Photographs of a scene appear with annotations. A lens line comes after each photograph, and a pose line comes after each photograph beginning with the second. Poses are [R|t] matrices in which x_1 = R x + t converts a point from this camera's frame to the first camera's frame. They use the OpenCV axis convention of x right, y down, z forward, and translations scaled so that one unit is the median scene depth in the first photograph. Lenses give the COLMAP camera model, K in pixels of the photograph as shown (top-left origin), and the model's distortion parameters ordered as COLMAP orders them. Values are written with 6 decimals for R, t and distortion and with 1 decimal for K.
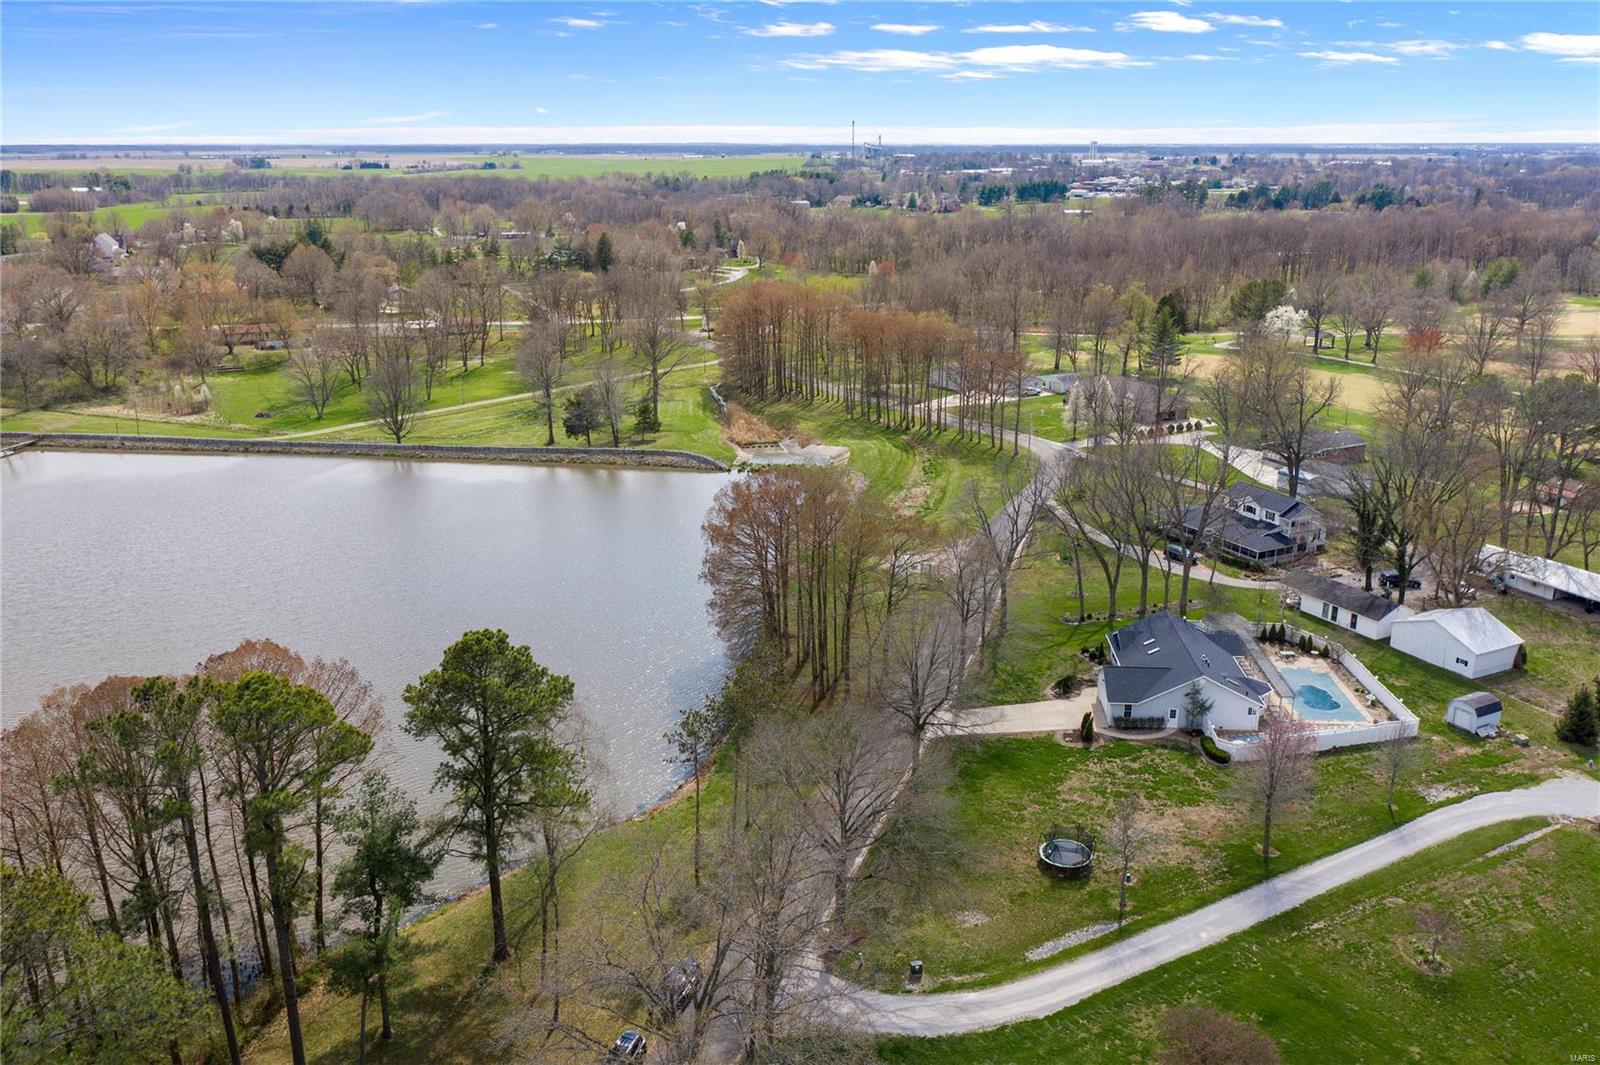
lens RADIAL K [[1280.0, 0, 803.3], [0, 1280.0, 517.5], [0, 0, 1]] dist [-0.009736, 0.008659]
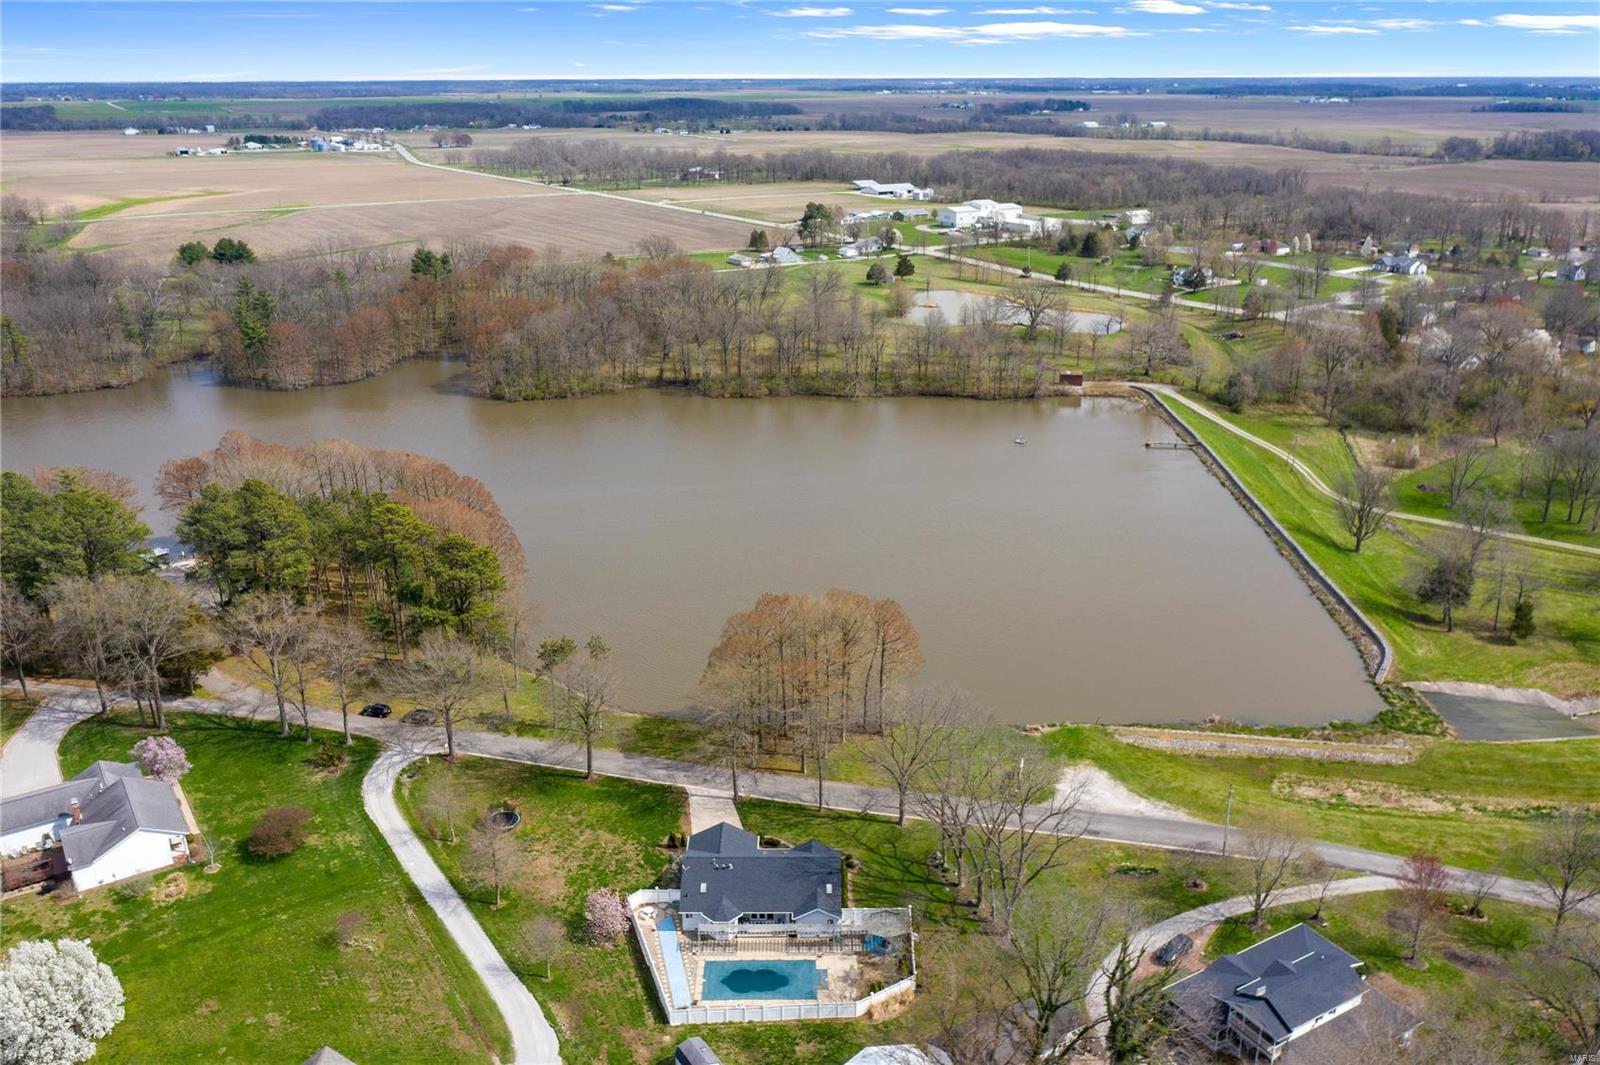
lens RADIAL K [[1280.0, 0, 805.9], [0, 1280.0, 532.6], [0, 0, 1]] dist [-0.009736, 0.008659]
pose [[0.067071, 0.335437, -0.939672, 1.465578], [-0.282107, 0.909739, 0.304616, -0.598967], [0.957036, 0.244657, 0.155646, 0.928117]]
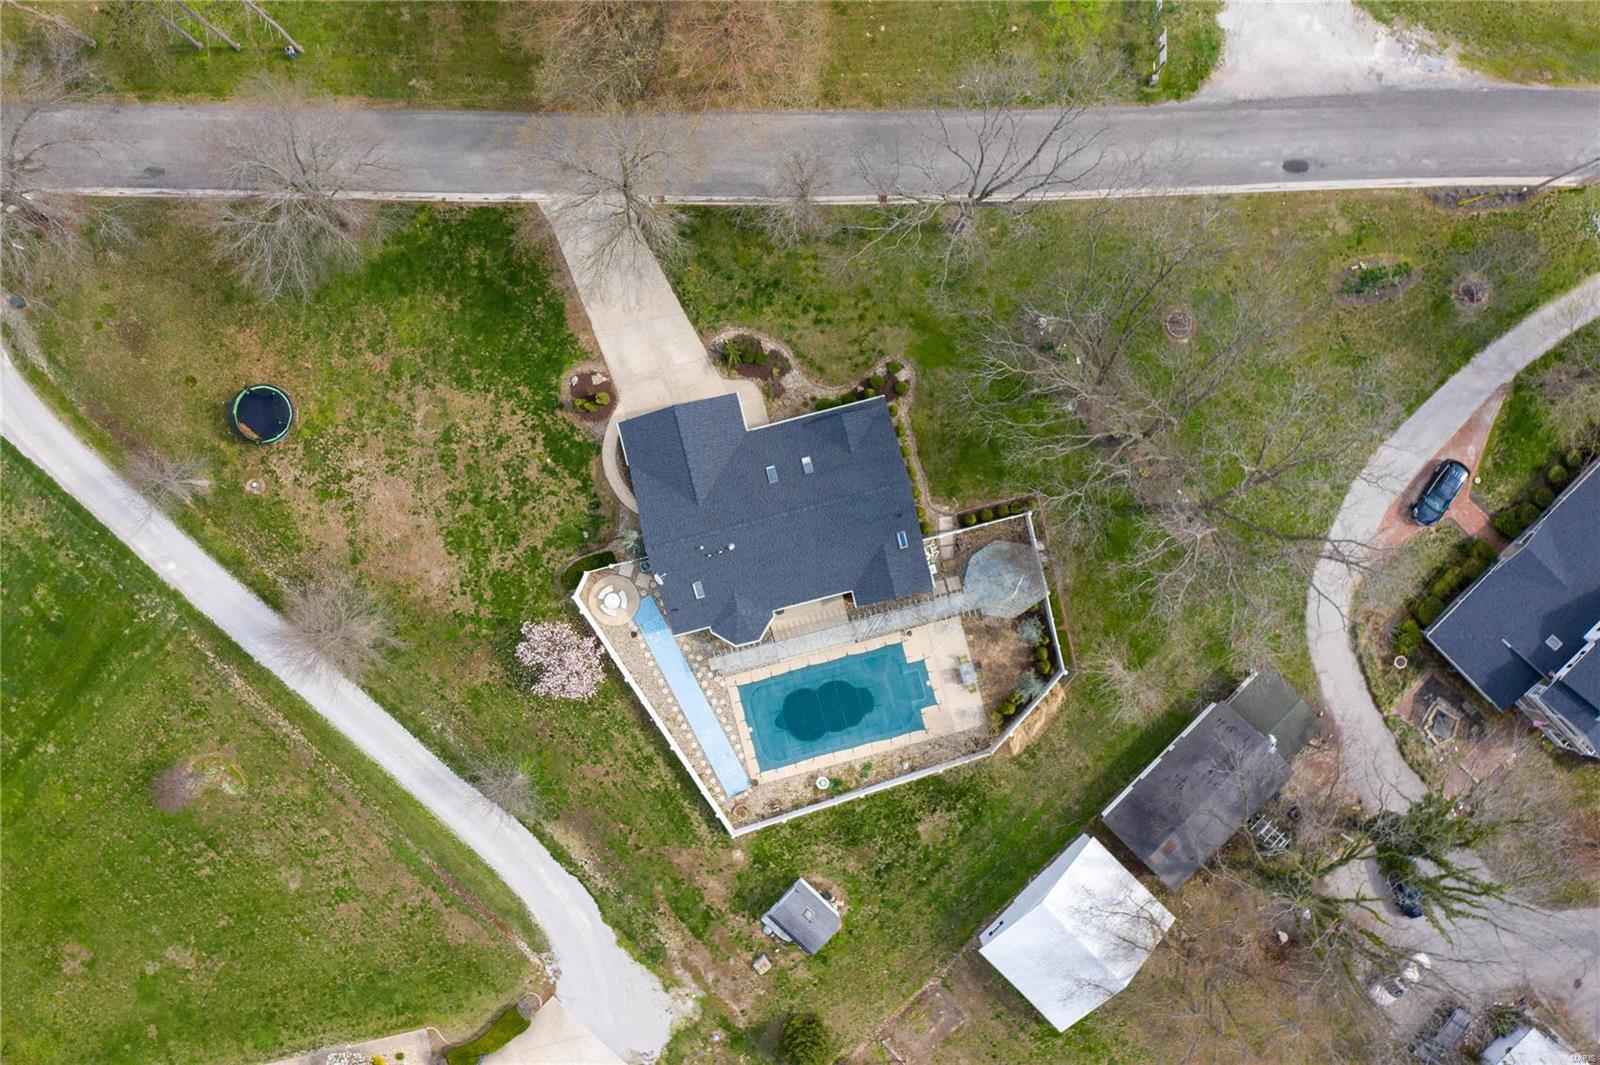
lens RADIAL K [[1280.0, 0, 801.4], [0, 1280.0, 522.0], [0, 0, 1]] dist [-0.009736, 0.008659]
pose [[0.310712, 0.950503, -0.001480, 0.356312], [-0.260826, 0.086759, 0.961479, -0.615574], [0.914017, -0.298357, 0.274873, 0.973863]]
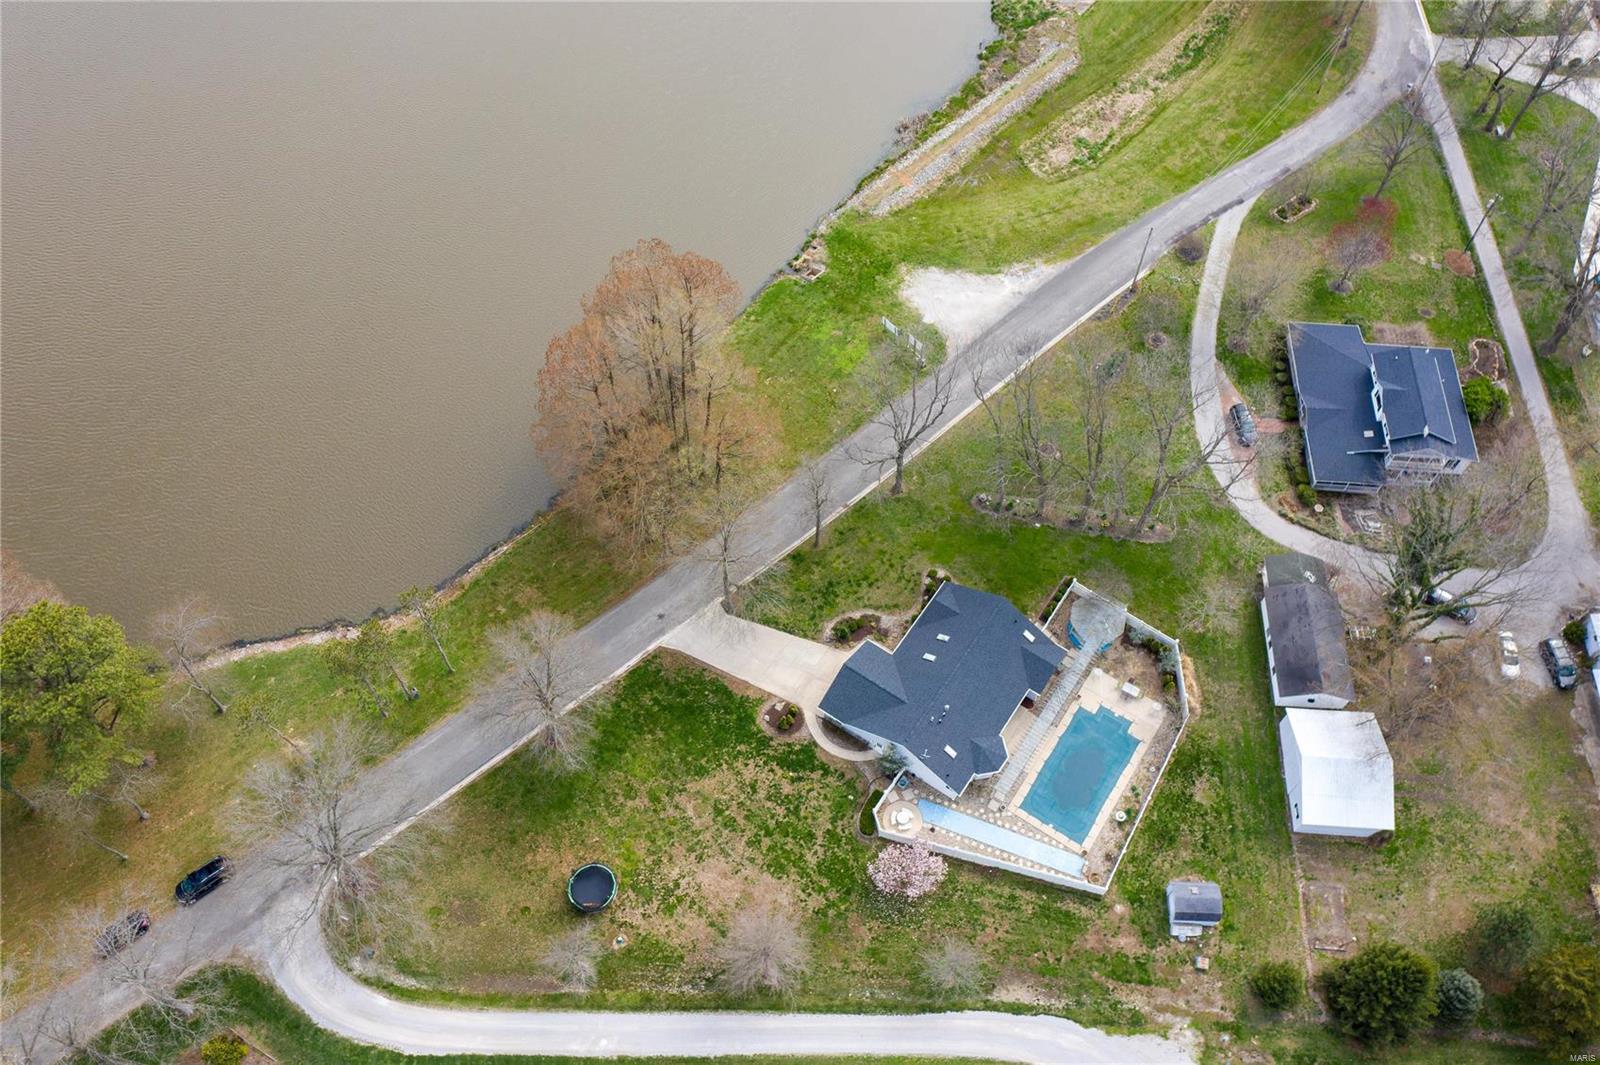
lens RADIAL K [[1280.0, 0, 795.2], [0, 1280.0, 527.0], [0, 0, 1]] dist [-0.009736, 0.008659]
pose [[0.858373, 0.436332, -0.269832, 0.465586], [-0.147814, 0.714003, 0.684362, -0.660400], [0.491270, -0.547553, 0.677377, 0.465646]]
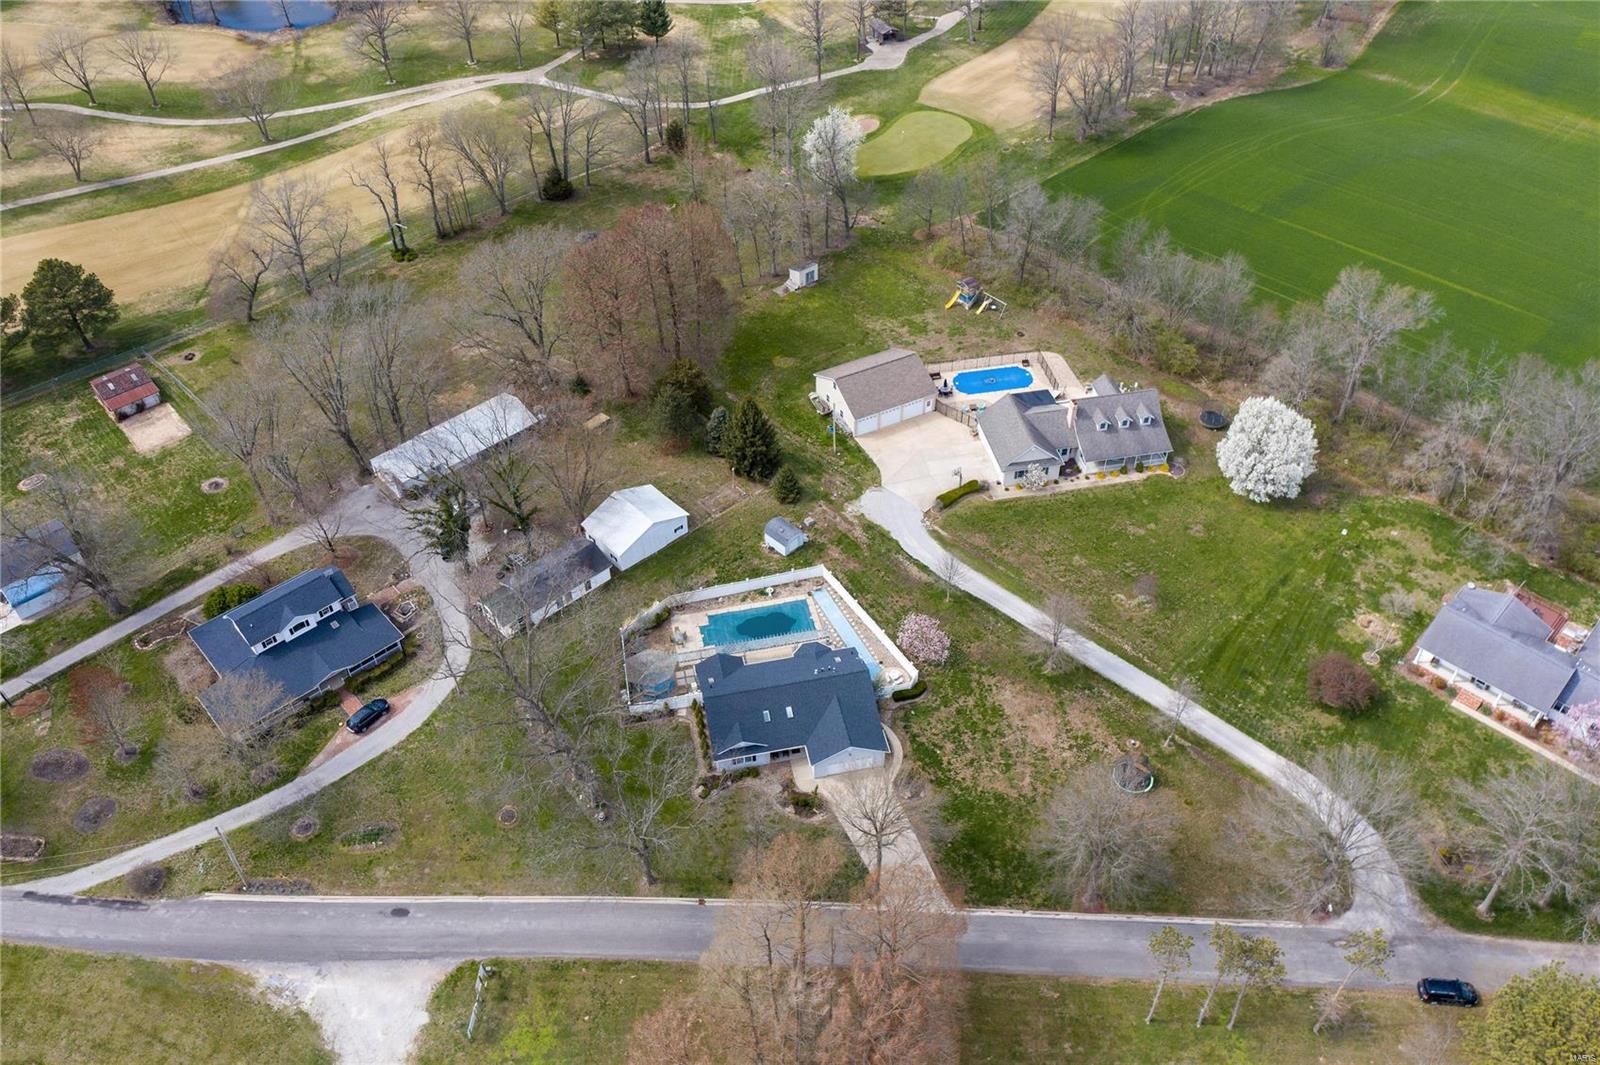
lens RADIAL K [[1280.0, 0, 793.7], [0, 1280.0, 528.1], [0, 0, 1]] dist [-0.009736, 0.008659]
pose [[-0.267837, -0.654471, 0.707058, -0.418461], [0.286626, 0.646517, 0.707009, -0.841801], [-0.919842, 0.392025, 0.014427, 1.087454]]
